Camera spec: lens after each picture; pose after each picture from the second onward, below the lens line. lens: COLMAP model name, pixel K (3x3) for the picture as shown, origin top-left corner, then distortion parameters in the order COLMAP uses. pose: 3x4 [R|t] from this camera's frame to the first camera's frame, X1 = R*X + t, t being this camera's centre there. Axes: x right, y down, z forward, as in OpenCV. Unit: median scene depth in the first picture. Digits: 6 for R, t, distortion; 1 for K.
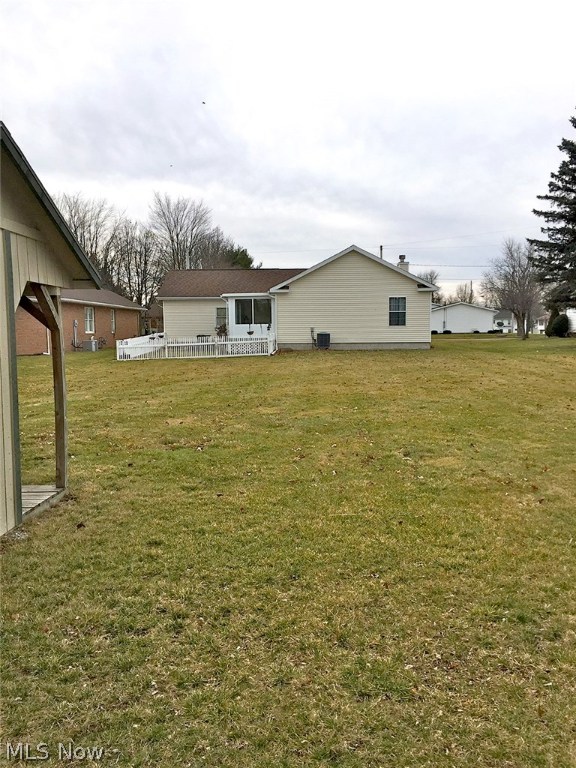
lens RADIAL K [[670.3, 0, 288.0], [0, 670.3, 384.0], [0, 0, 1]] dist [0.088887, -0.090089]
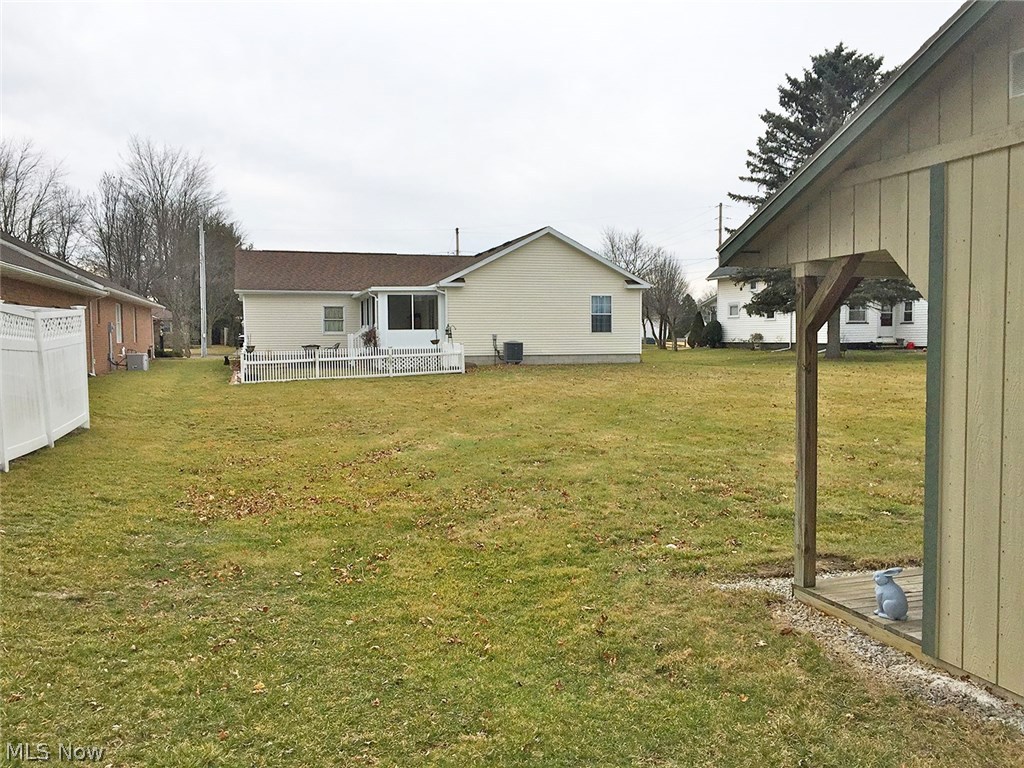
lens RADIAL K [[893.8, 0, 515.1], [0, 893.8, 381.0], [0, 0, 1]] dist [0.088887, -0.090089]
pose [[0.945550, -0.016204, 0.325073, -0.261362], [0.027962, 0.999112, -0.031531, -0.001631], [-0.324273, 0.038904, 0.945163, 0.064810]]
